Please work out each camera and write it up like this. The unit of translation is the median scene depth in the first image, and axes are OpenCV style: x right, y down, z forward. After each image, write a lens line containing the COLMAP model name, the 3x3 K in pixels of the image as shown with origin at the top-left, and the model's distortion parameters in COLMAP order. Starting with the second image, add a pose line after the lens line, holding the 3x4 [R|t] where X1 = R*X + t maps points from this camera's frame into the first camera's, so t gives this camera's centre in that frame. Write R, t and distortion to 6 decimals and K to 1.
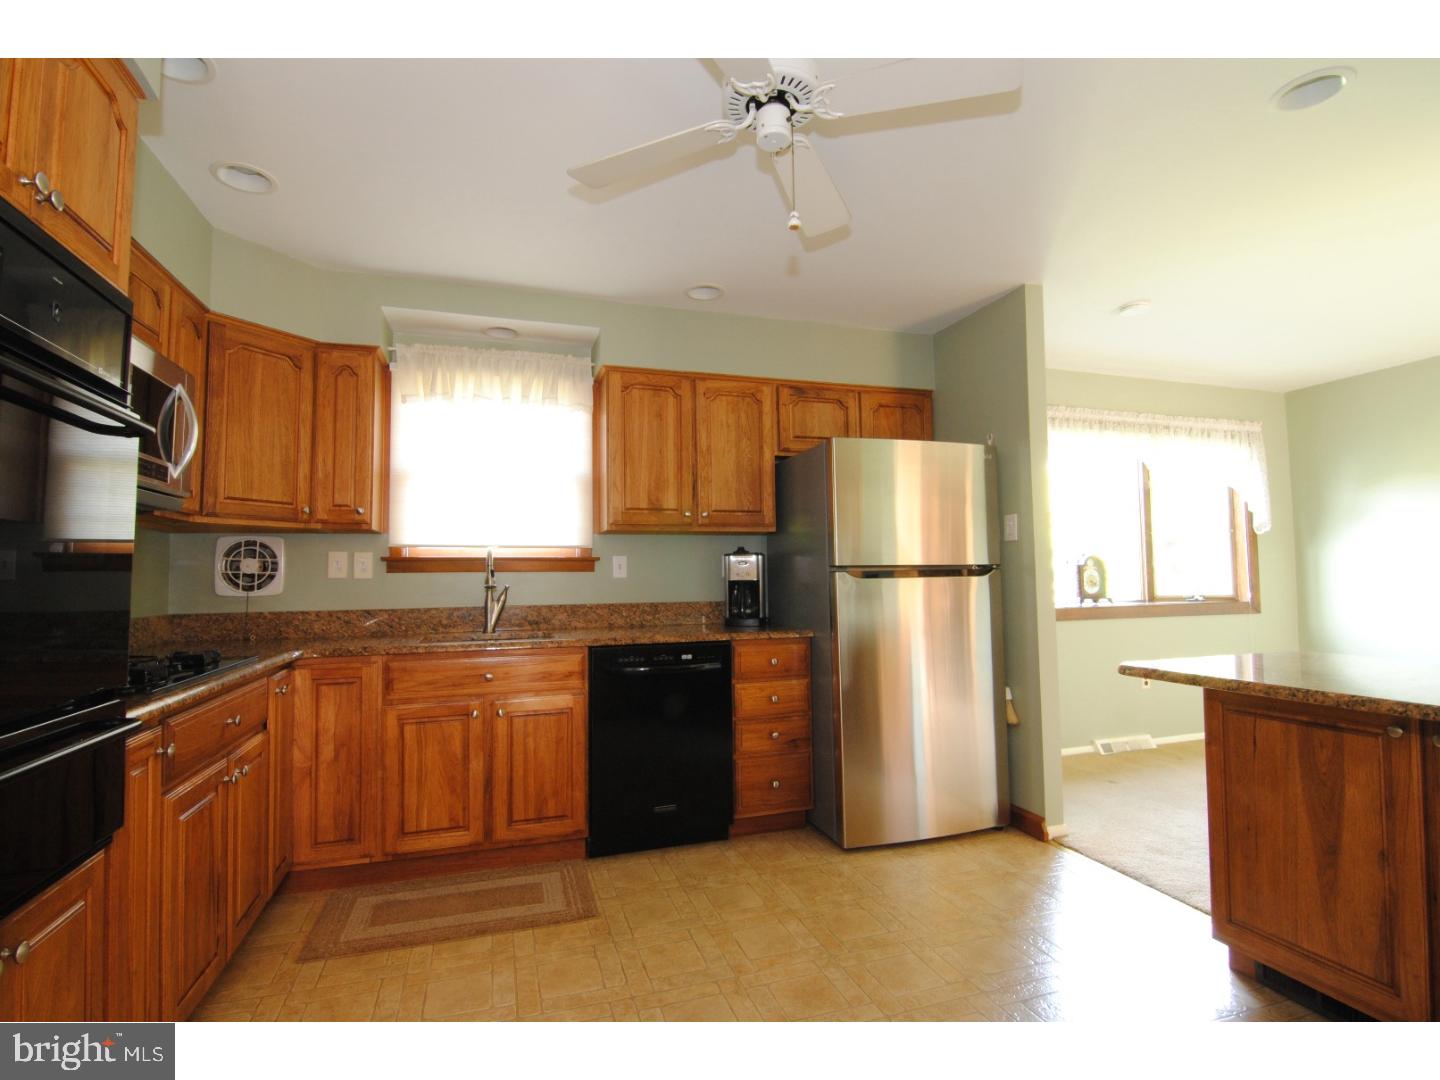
lens RADIAL K [[691.9, 0, 718.9], [0, 691.9, 534.0], [0, 0, 1]] dist [-0.017089, -0.005278]
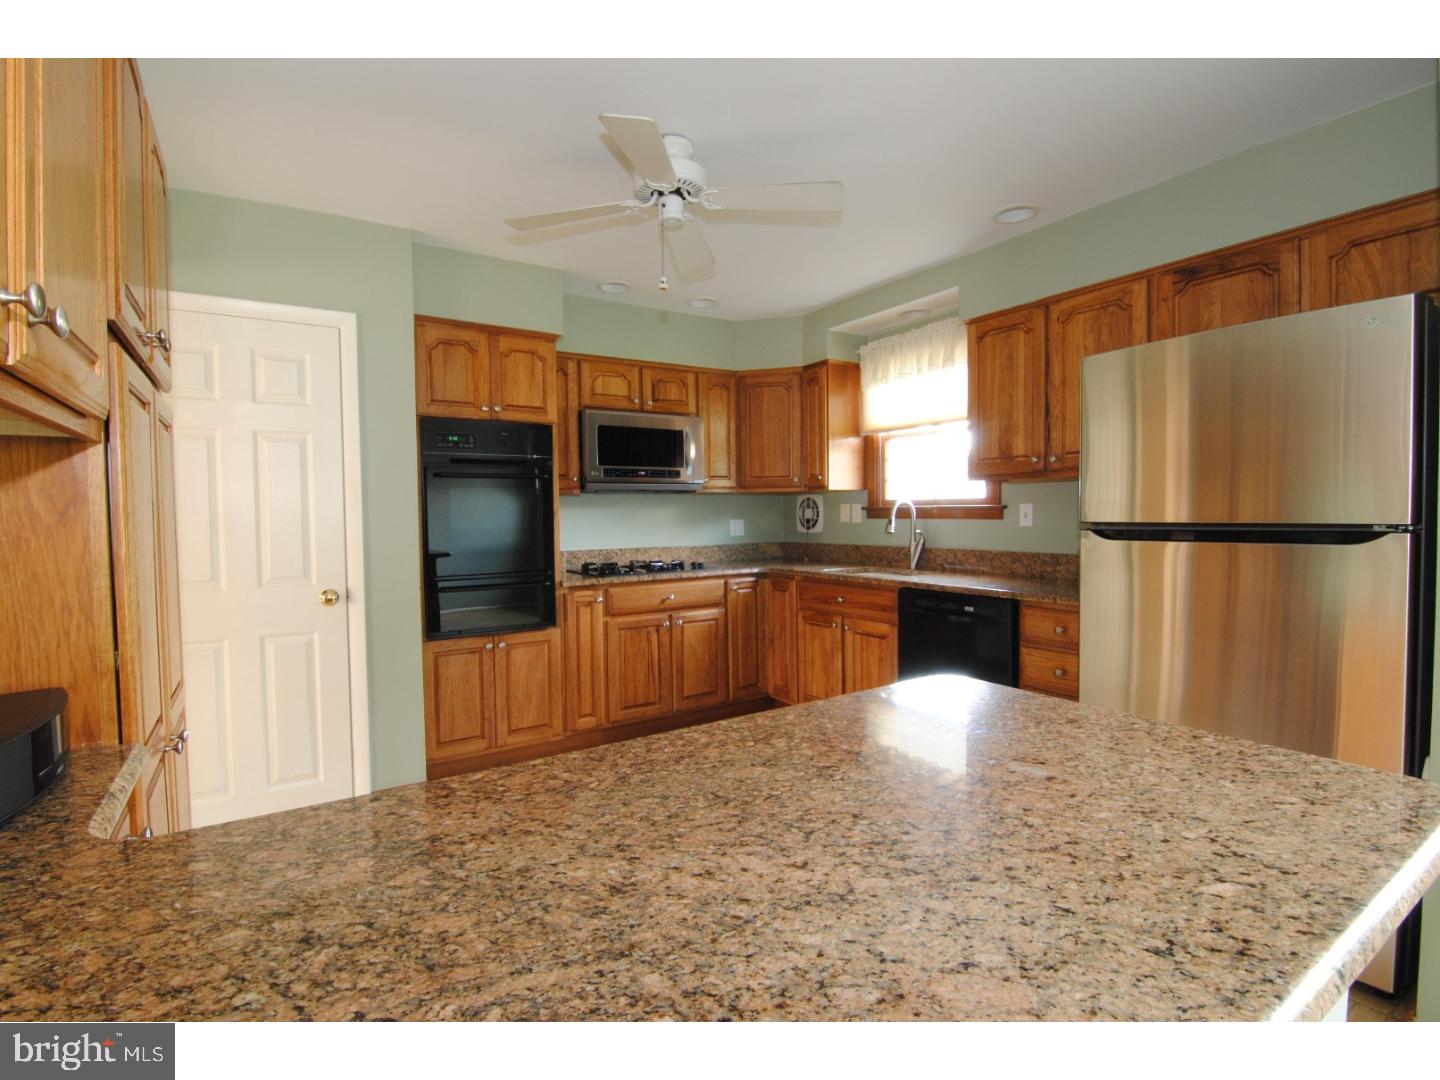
lens RADIAL K [[691.9, 0, 710.4], [0, 691.9, 537.5], [0, 0, 1]] dist [-0.017089, -0.005278]
pose [[0.258135, 0.043249, -0.965140, 0.738685], [0.068524, 0.995662, 0.062944, -0.013545], [0.963676, -0.082384, 0.254051, 0.347002]]
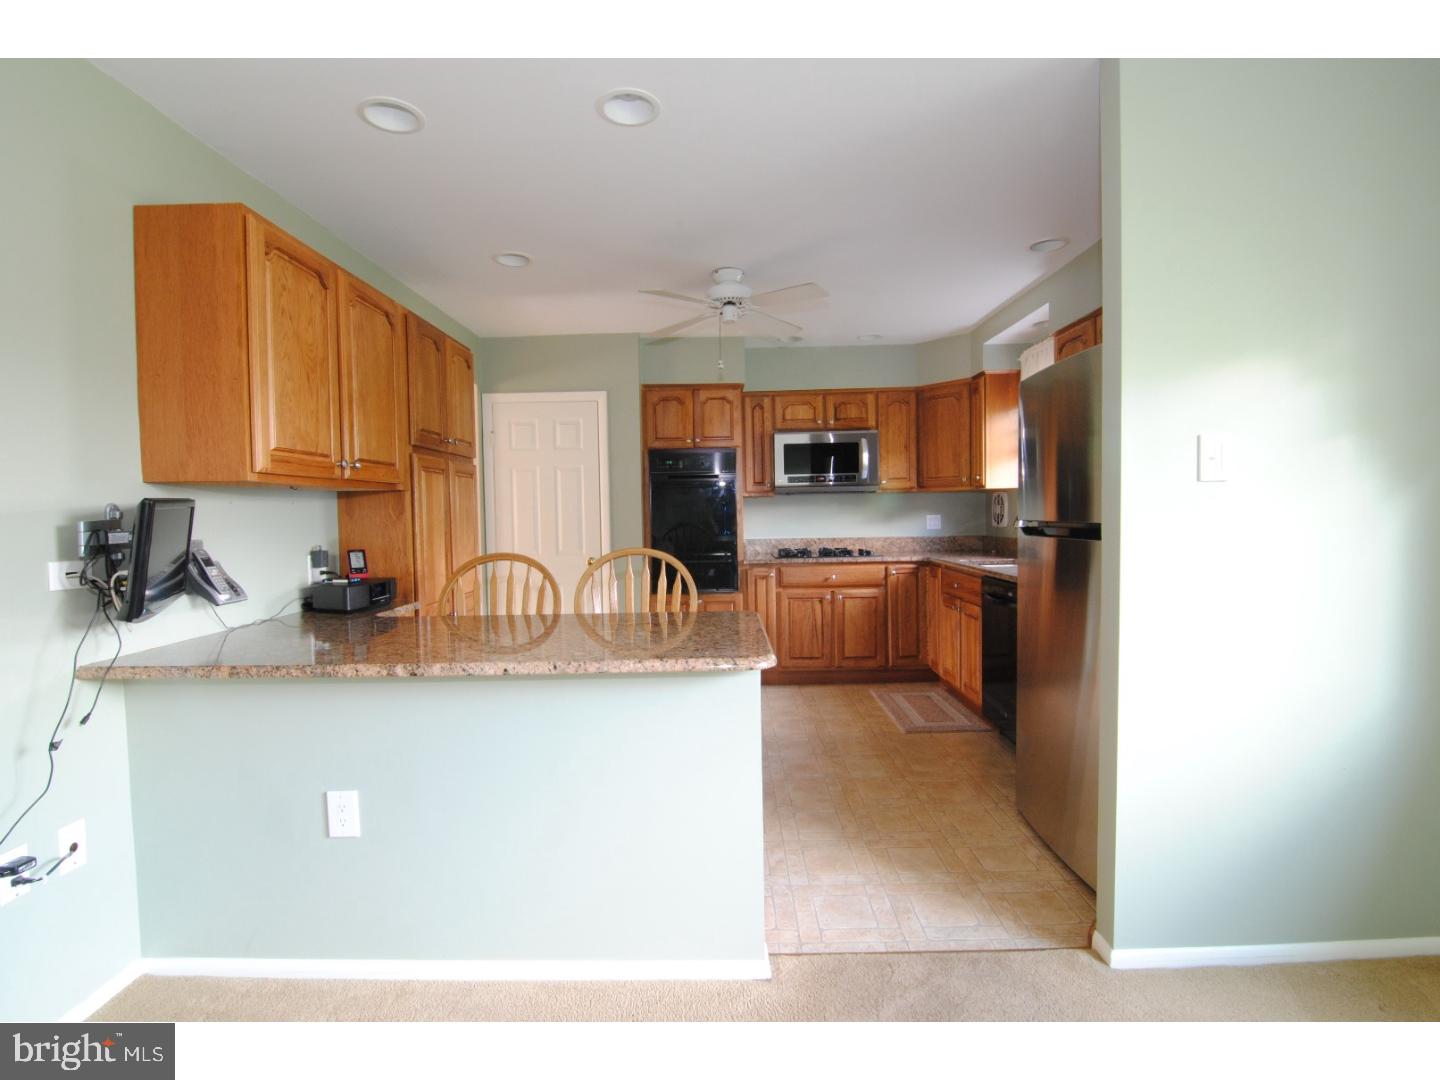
lens RADIAL K [[691.9, 0, 709.9], [0, 691.9, 538.4], [0, 0, 1]] dist [-0.017089, -0.005278]
pose [[-0.321993, 0.055123, -0.945136, 1.081725], [0.079663, 0.996341, 0.030970, 0.007110], [0.943384, -0.065321, -0.325206, 0.813529]]
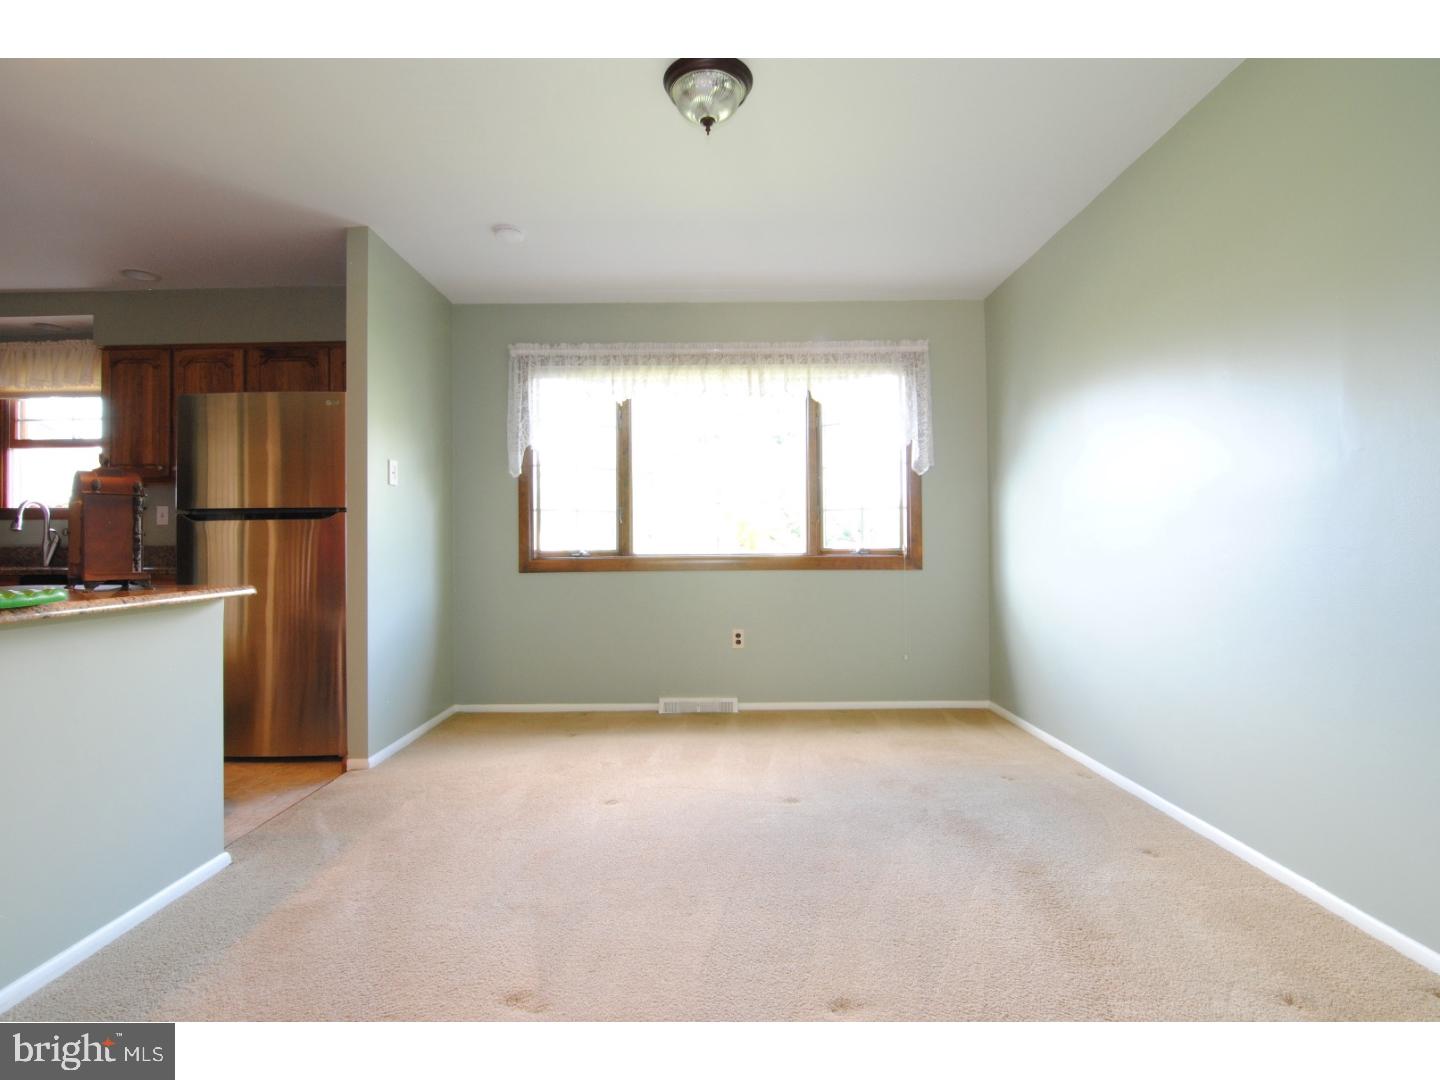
lens RADIAL K [[691.9, 0, 718.2], [0, 691.9, 538.8], [0, 0, 1]] dist [-0.017089, -0.005278]
pose [[0.955436, 0.001314, -0.295196, 1.203188], [0.015002, 0.998482, 0.053000, 0.043465], [0.294818, -0.055066, 0.953966, 0.176215]]
